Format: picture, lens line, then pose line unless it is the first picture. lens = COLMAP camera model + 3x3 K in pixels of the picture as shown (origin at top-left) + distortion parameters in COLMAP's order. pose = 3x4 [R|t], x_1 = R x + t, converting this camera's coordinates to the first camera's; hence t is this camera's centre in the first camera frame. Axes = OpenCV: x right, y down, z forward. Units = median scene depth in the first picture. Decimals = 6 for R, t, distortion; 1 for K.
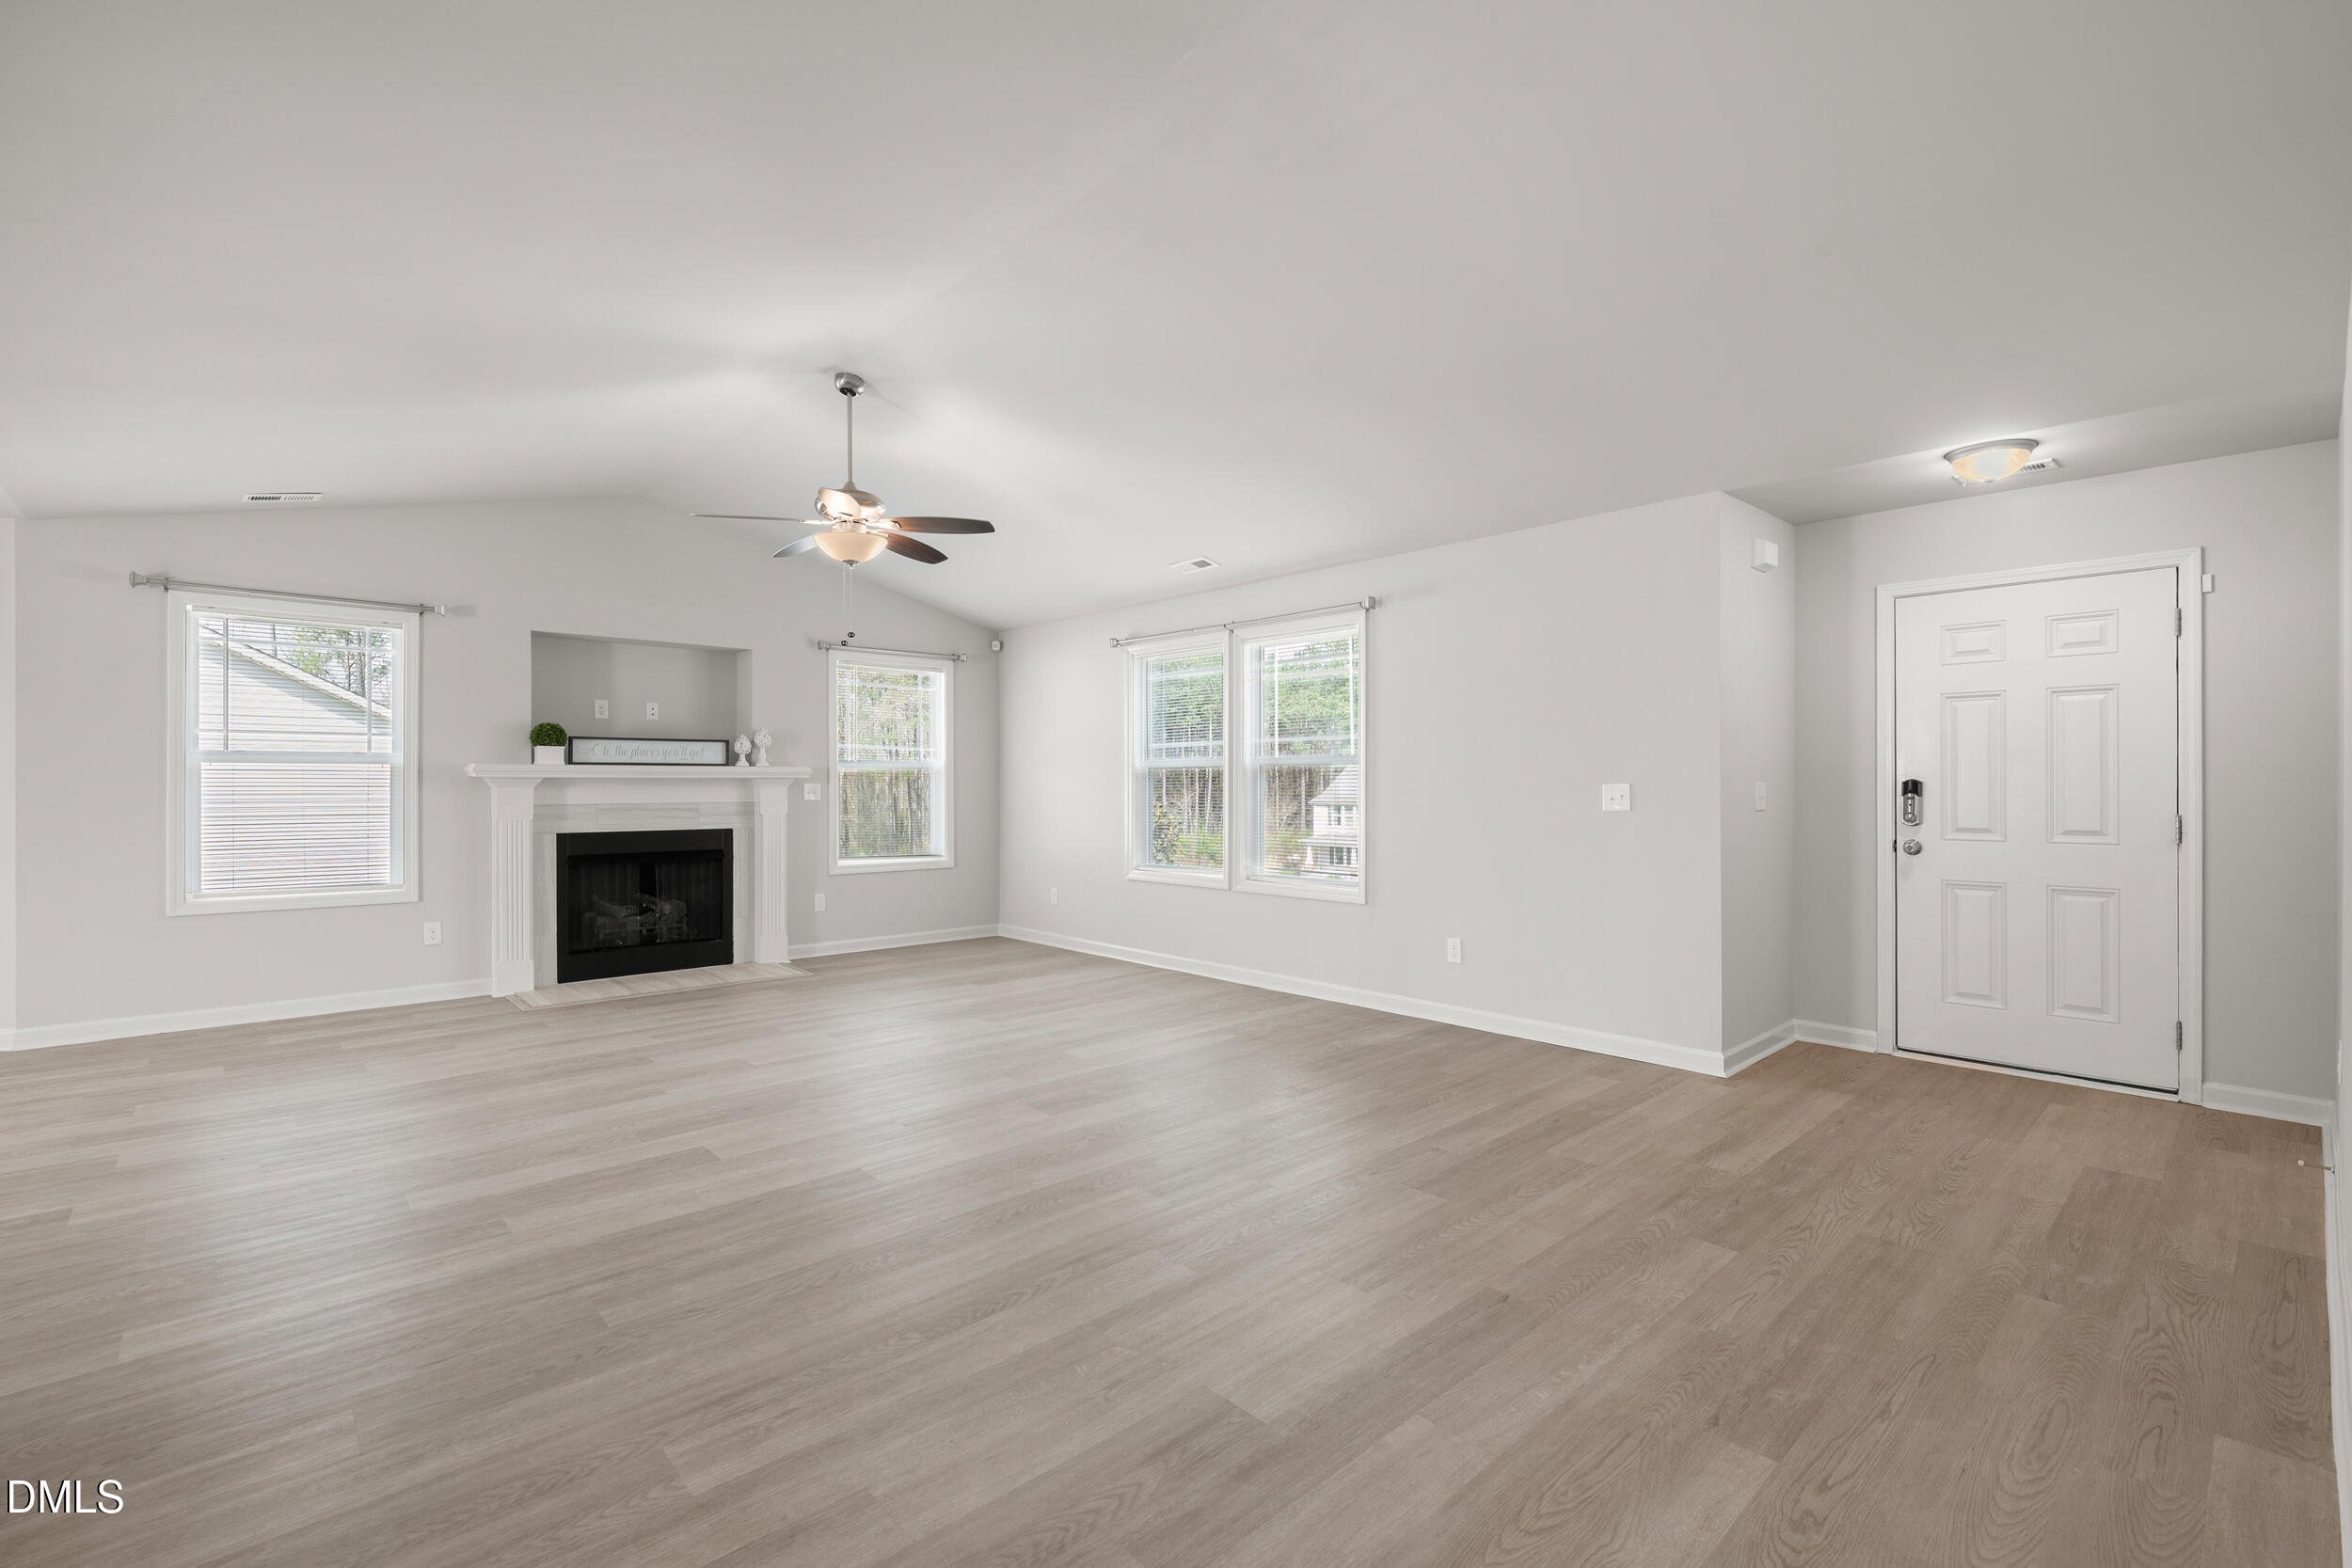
lens RADIAL K [[1027.3, 0, 1176.0], [0, 1027.3, 784.0], [0, 0, 1]] dist [-0.003078, -0.000077]
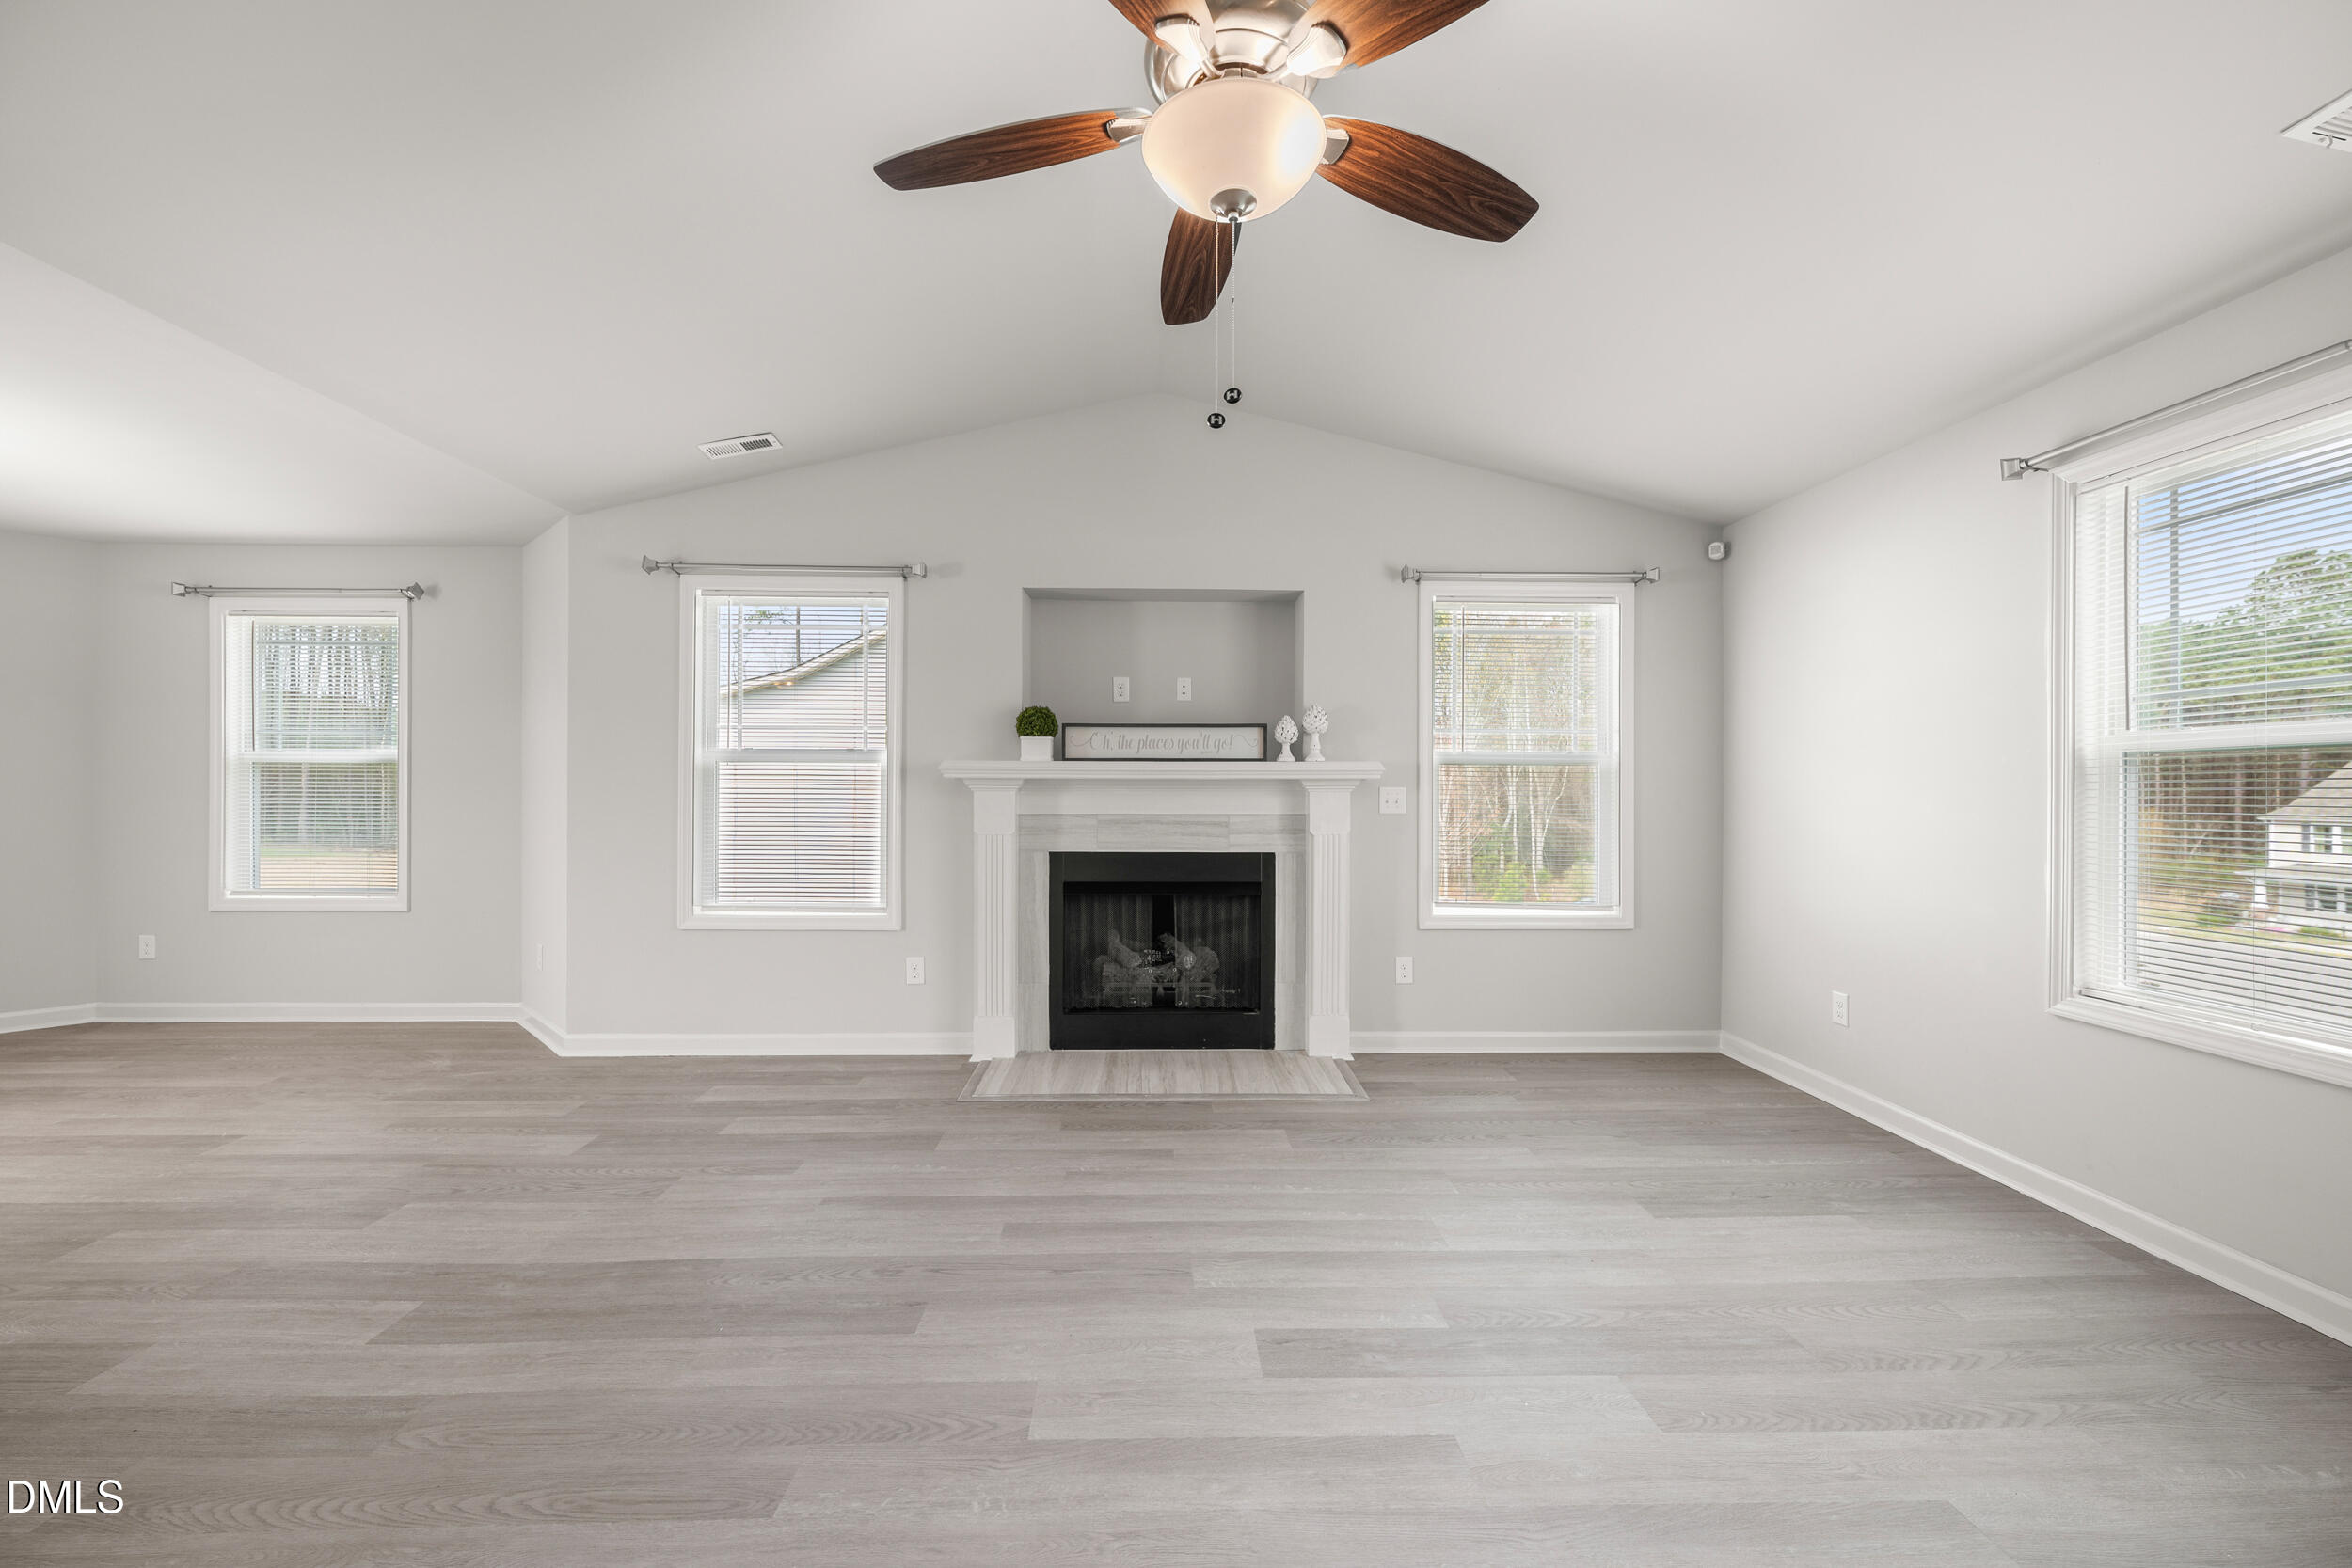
lens RADIAL K [[938.5, 0, 1172.5], [0, 938.5, 788.4], [0, 0, 1]] dist [0.000121, -0.000193]
pose [[0.751763, 0.003499, -0.659424, -0.076131], [-0.004010, 0.999992, 0.000734, 0.000193], [0.659421, 0.002092, 0.751771, 0.534766]]
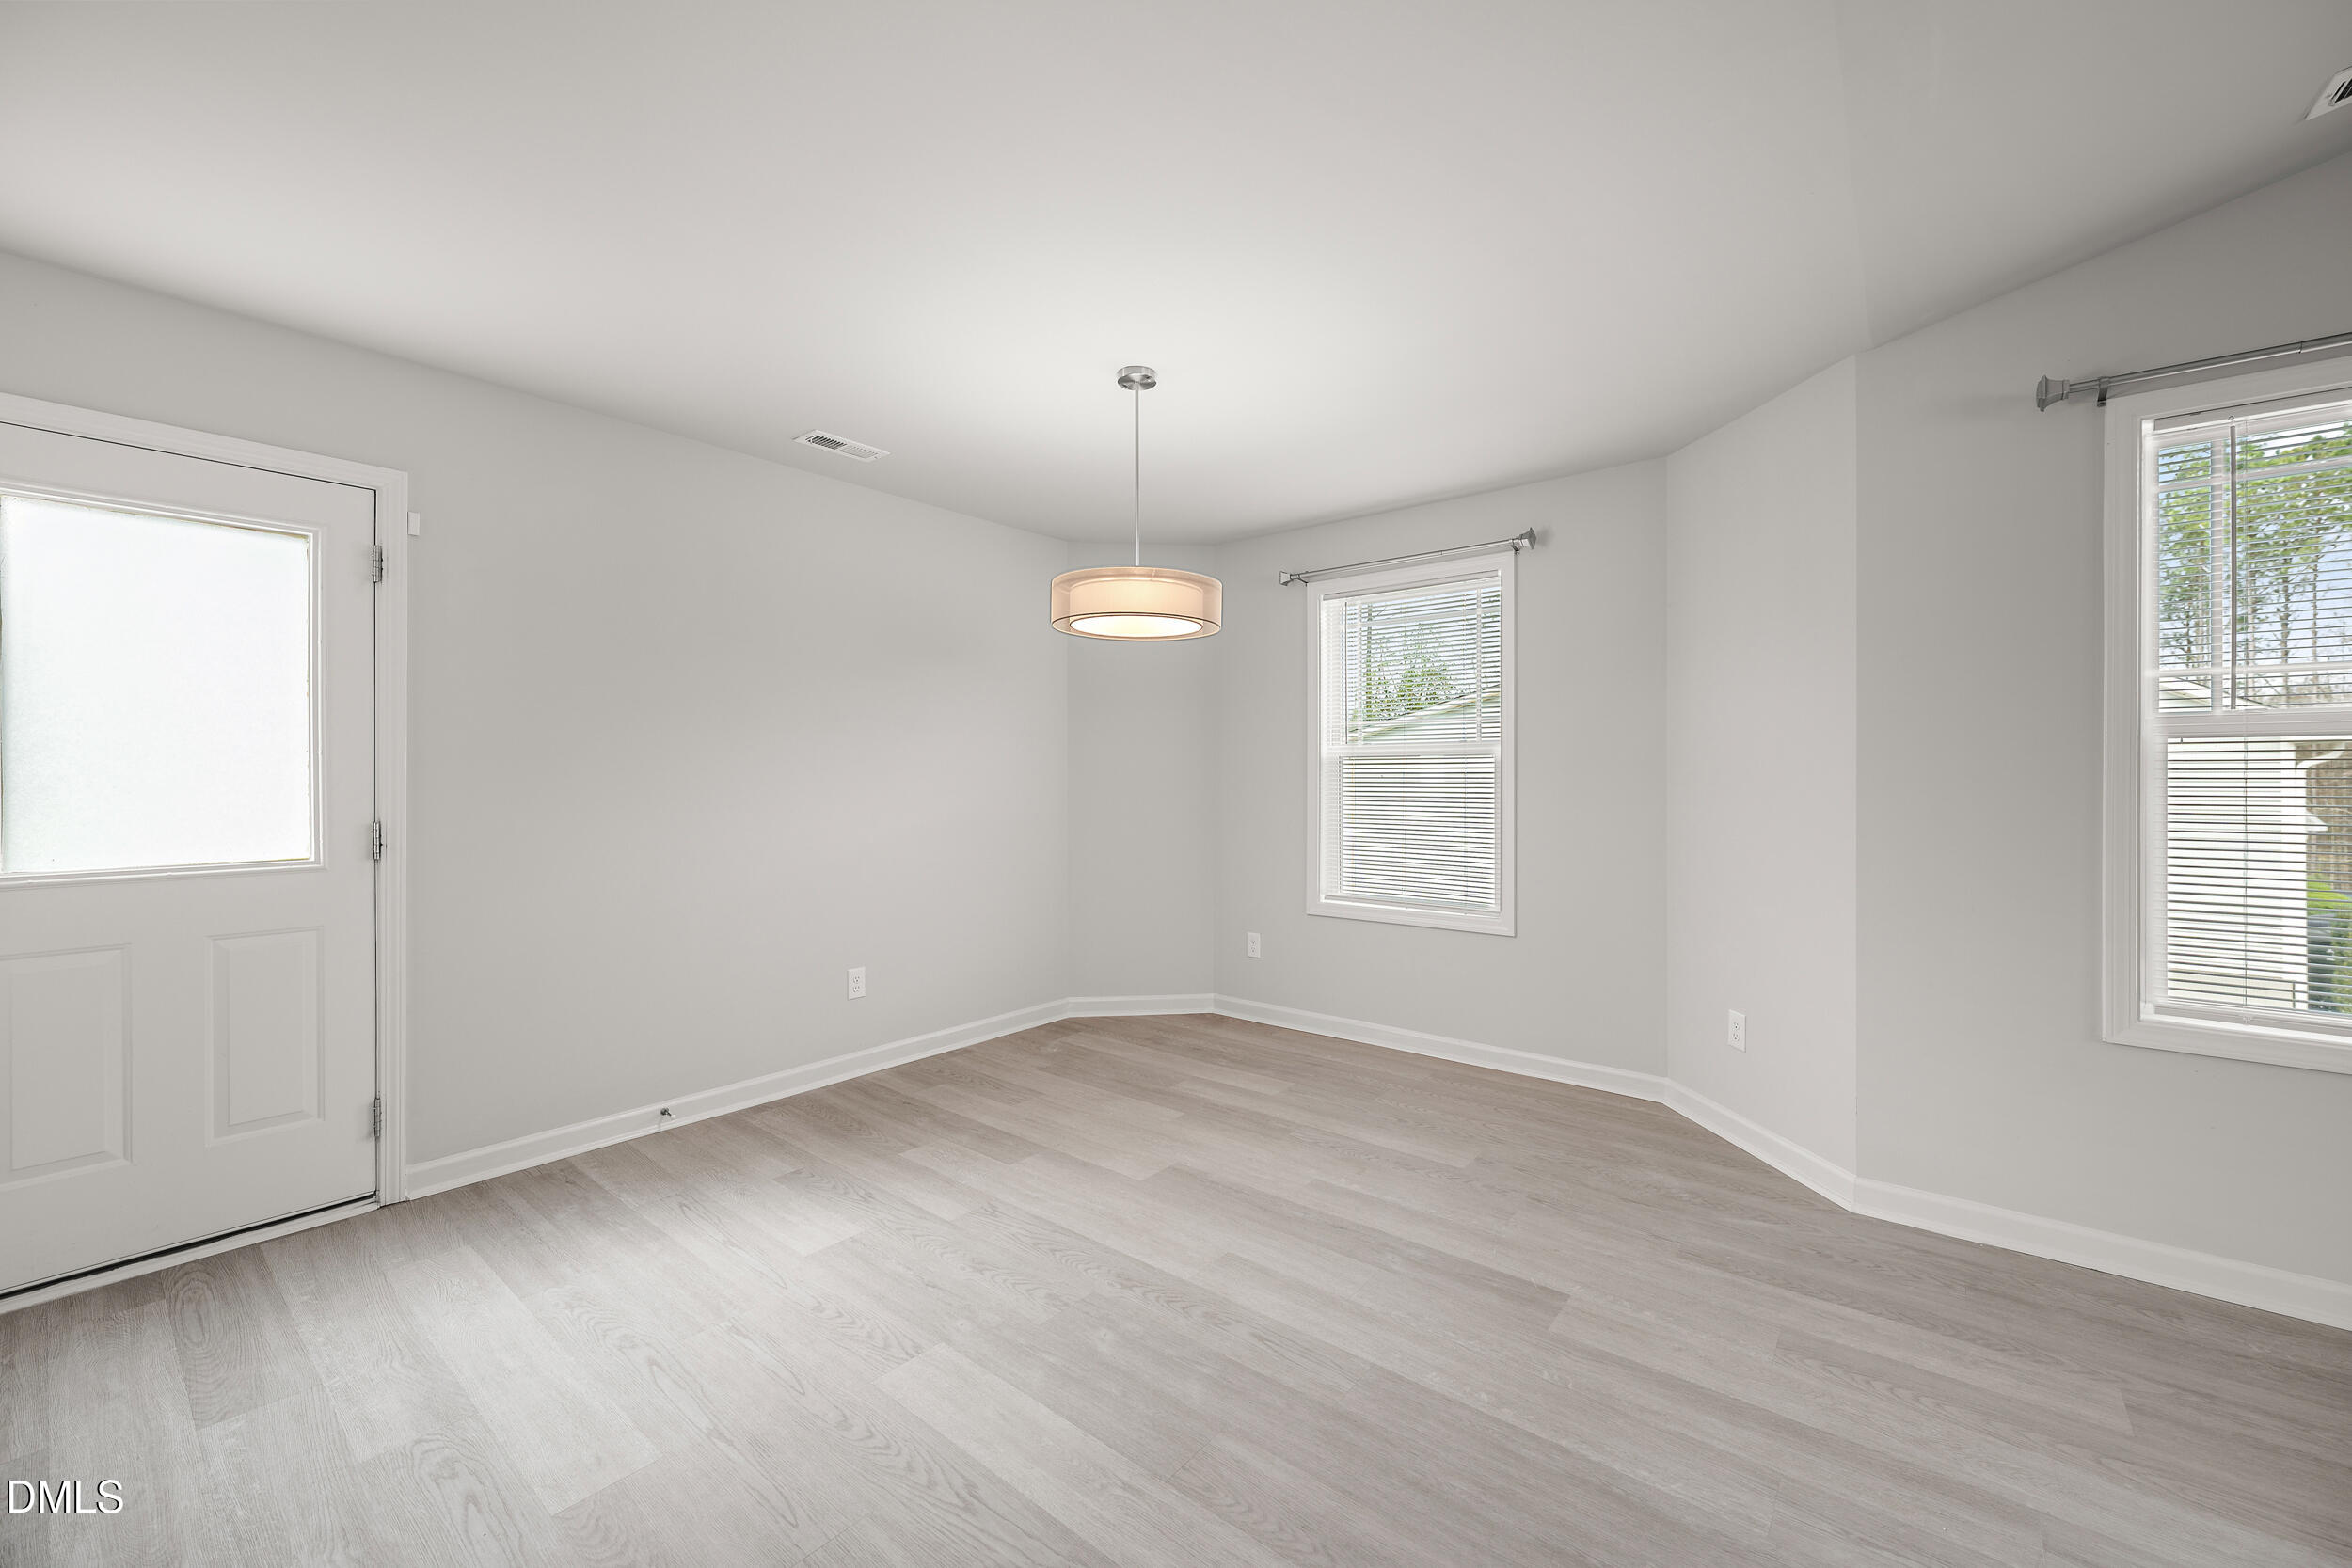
lens RADIAL K [[928.6, 0, 1178.2], [0, 928.6, 774.8], [0, 0, 1]] dist [-0.001939, -0.000442]
pose [[0.144934, -0.001966, -0.989439, -0.482422], [-0.001402, 0.999997, -0.002192, -0.002142], [0.989440, 0.001705, 0.144931, 0.387378]]
